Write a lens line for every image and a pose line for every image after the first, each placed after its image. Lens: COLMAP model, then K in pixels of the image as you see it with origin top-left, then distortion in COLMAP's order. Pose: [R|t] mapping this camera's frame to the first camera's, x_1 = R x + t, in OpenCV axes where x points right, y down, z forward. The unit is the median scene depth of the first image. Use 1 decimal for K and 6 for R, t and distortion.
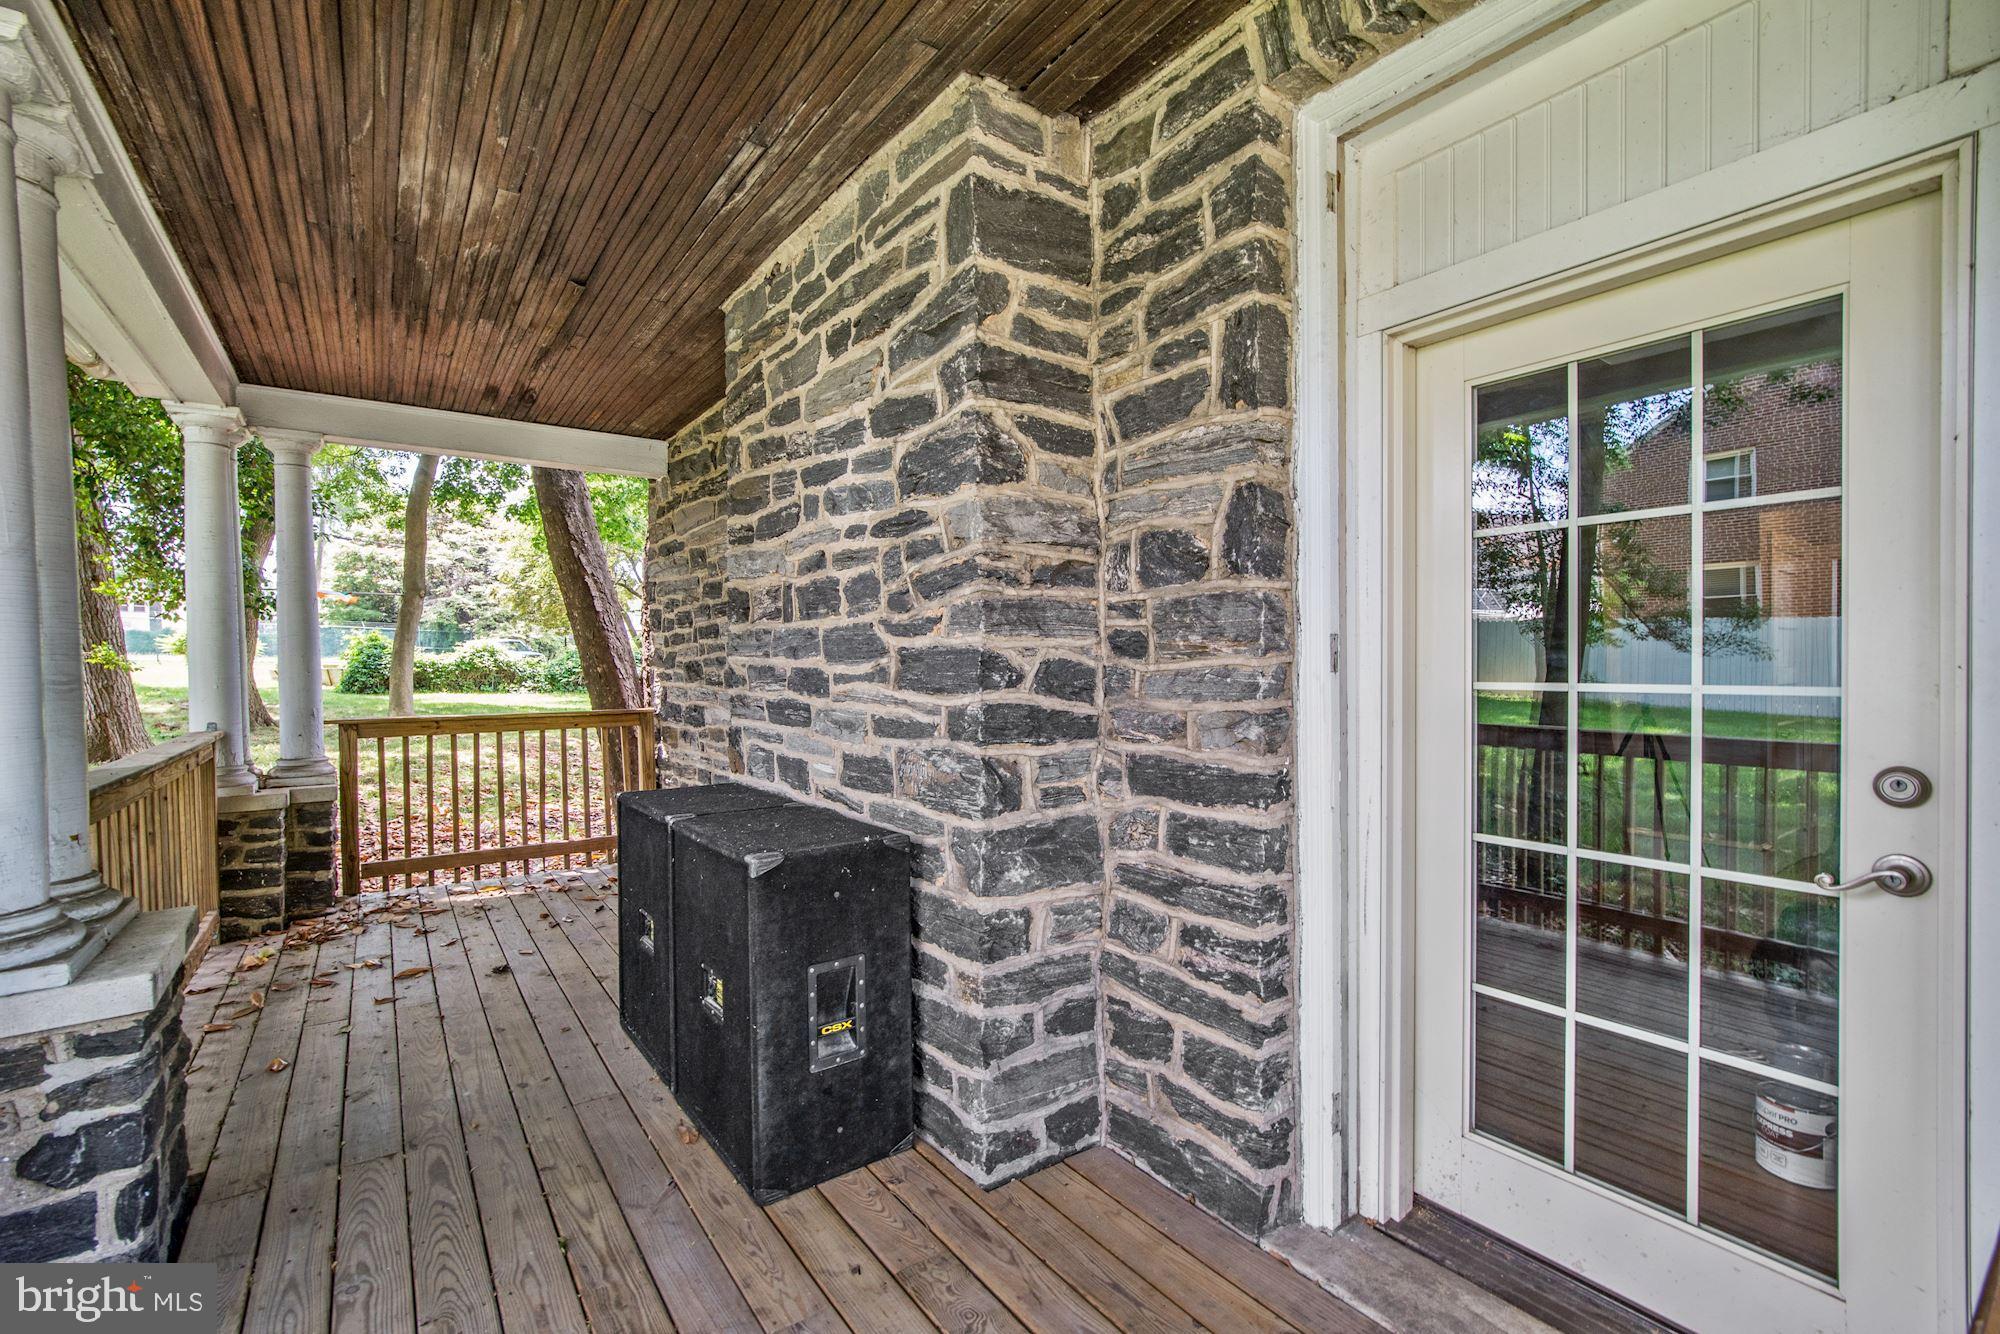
lens RADIAL K [[881.1, 0, 999.8], [0, 881.1, 675.0], [0, 0, 1]] dist [-0.005748, 0.002344]
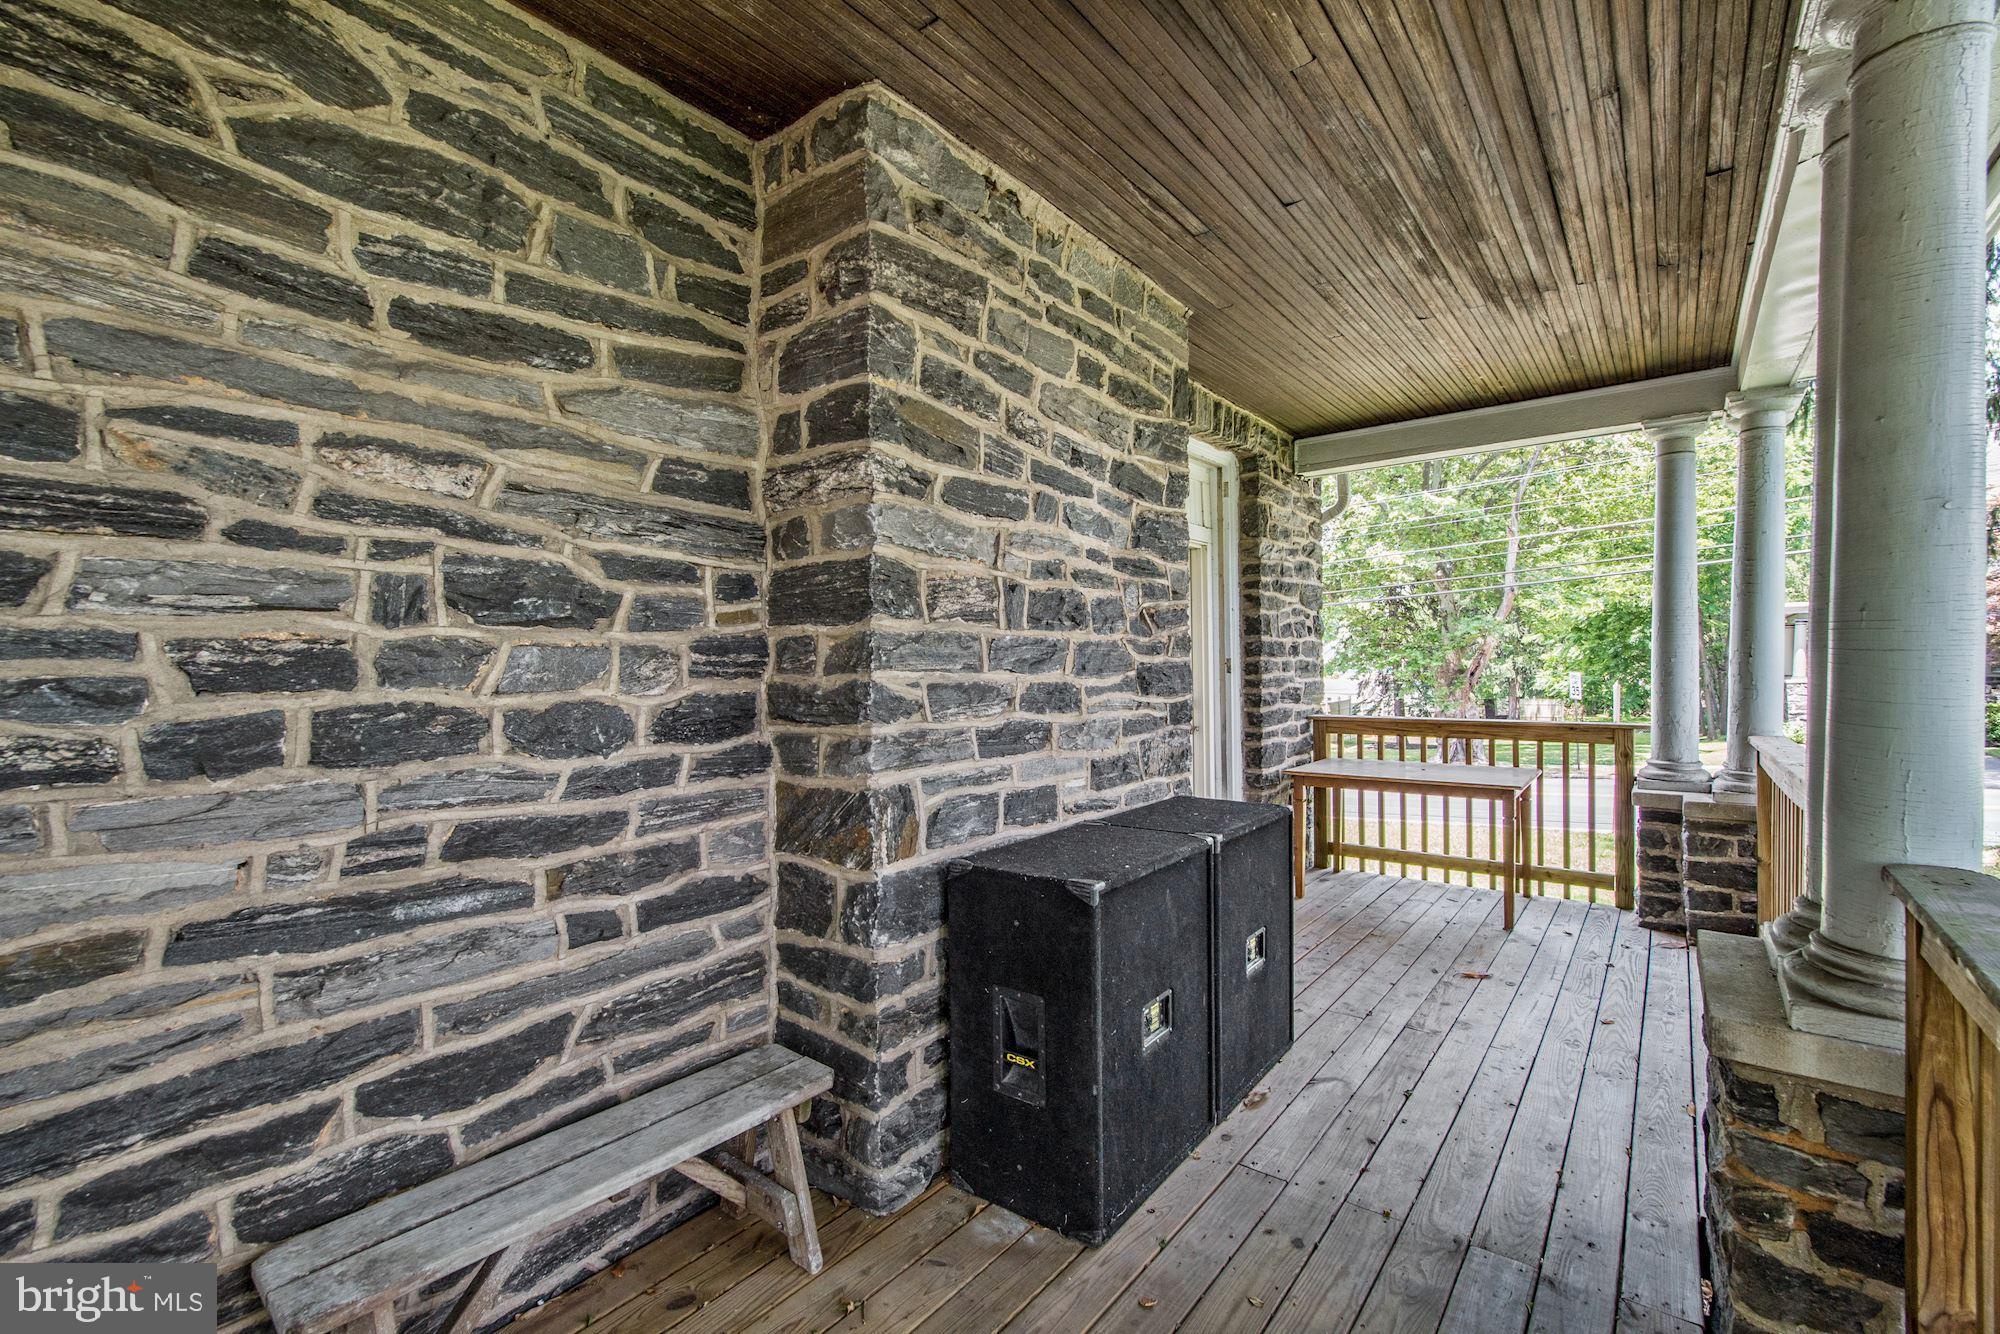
lens RADIAL K [[881.1, 0, 993.8], [0, 881.1, 671.1], [0, 0, 1]] dist [-0.005748, 0.002344]
pose [[-0.282578, 0.001342, 0.959243, -1.158765], [0.026711, 0.999622, 0.006471, -0.029779], [-0.958872, 0.027451, -0.282507, 1.411597]]
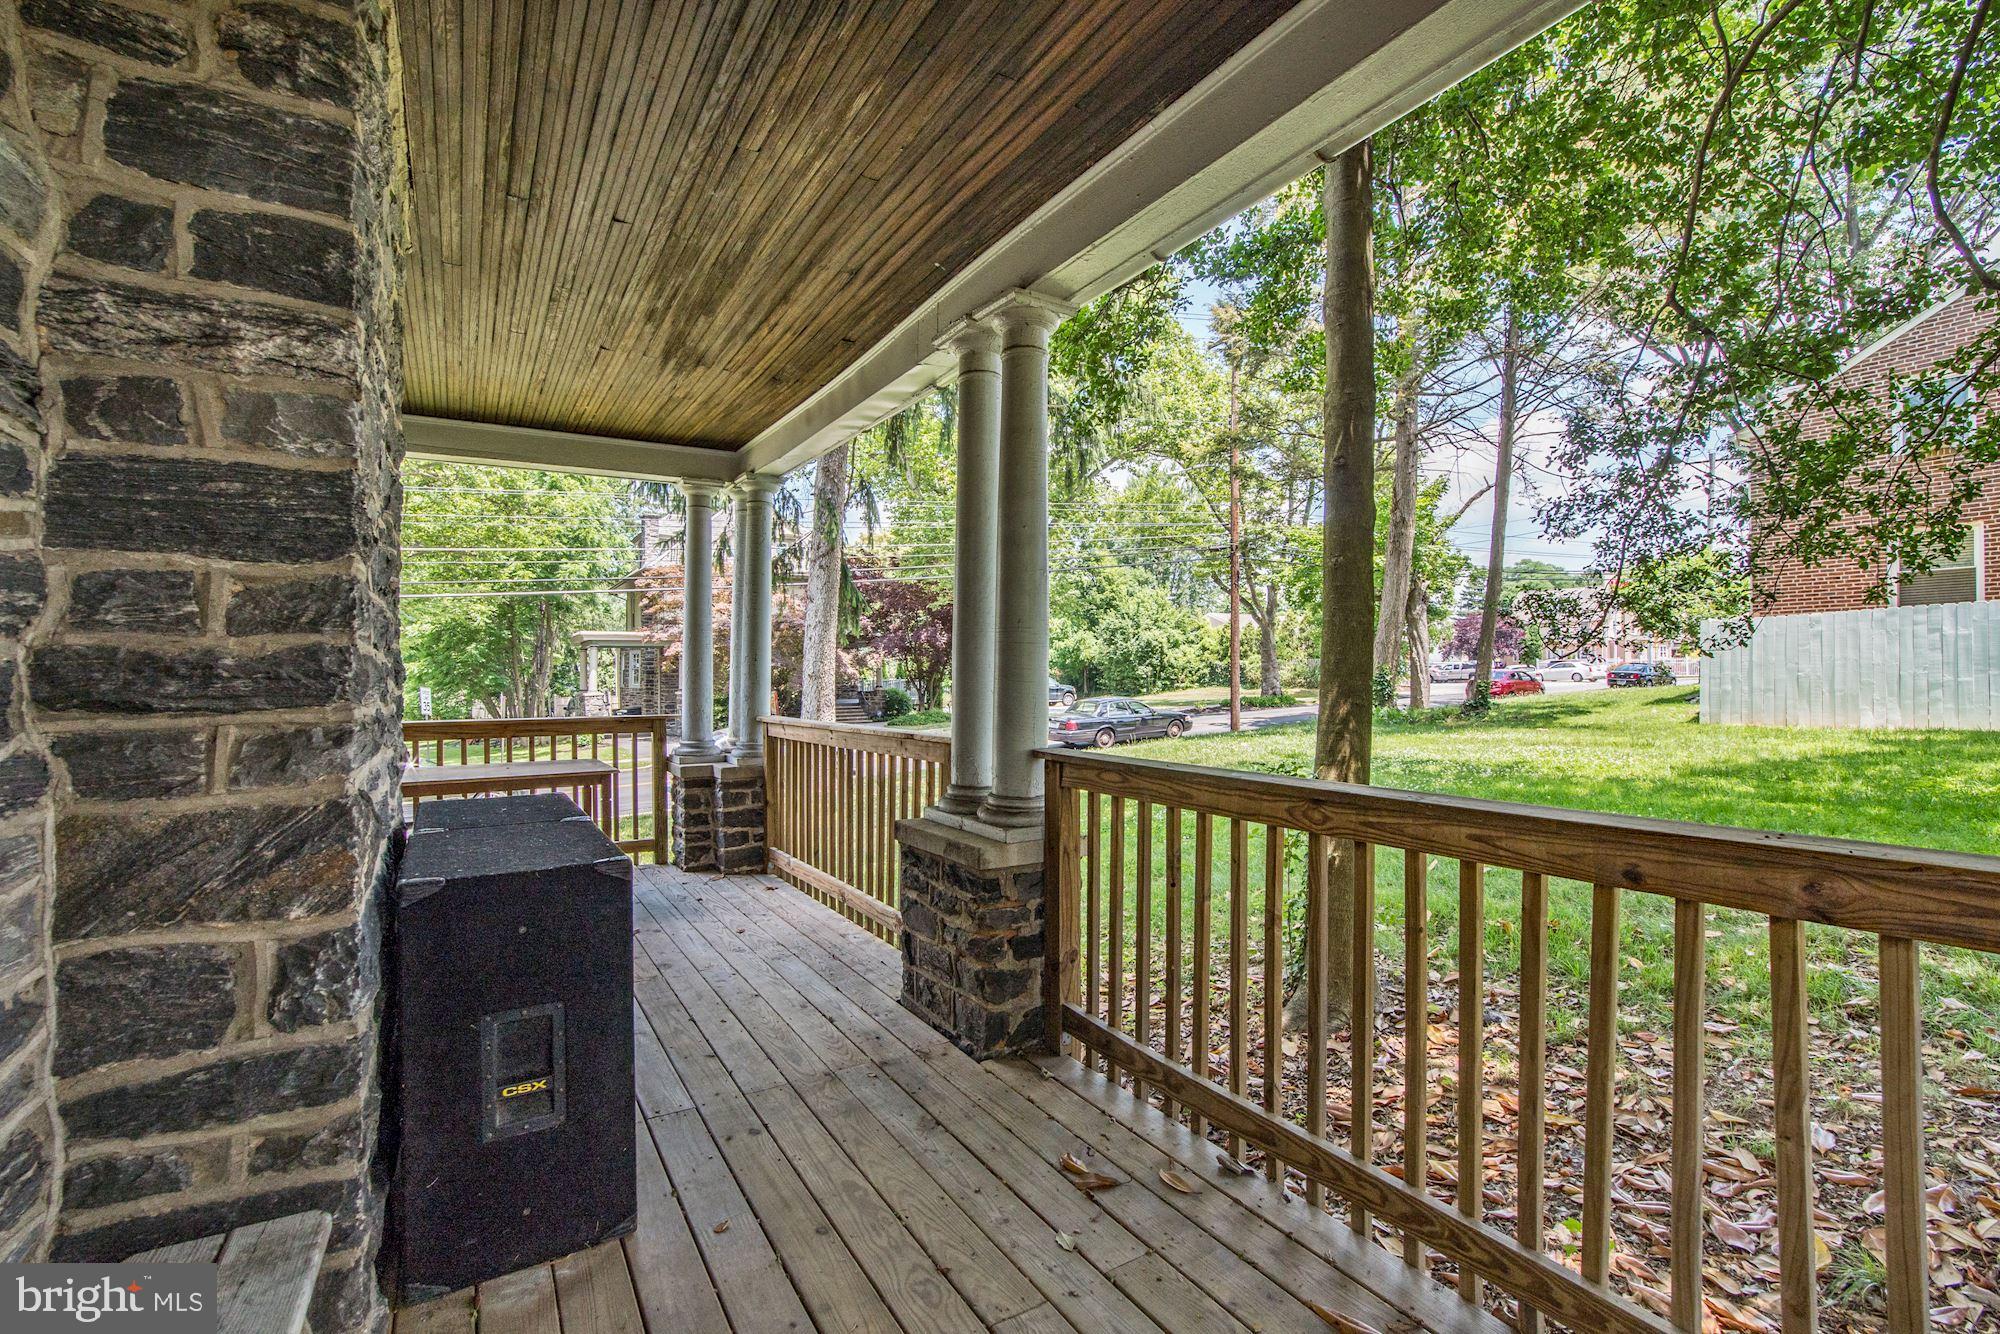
lens RADIAL K [[881.1, 0, 996.5], [0, 881.1, 672.2], [0, 0, 1]] dist [-0.005748, 0.002344]
pose [[-0.997179, 0.014478, 0.073653, -0.838499], [0.015458, 0.999799, 0.012752, -0.002992], [-0.073454, 0.013855, -0.997202, 1.815697]]
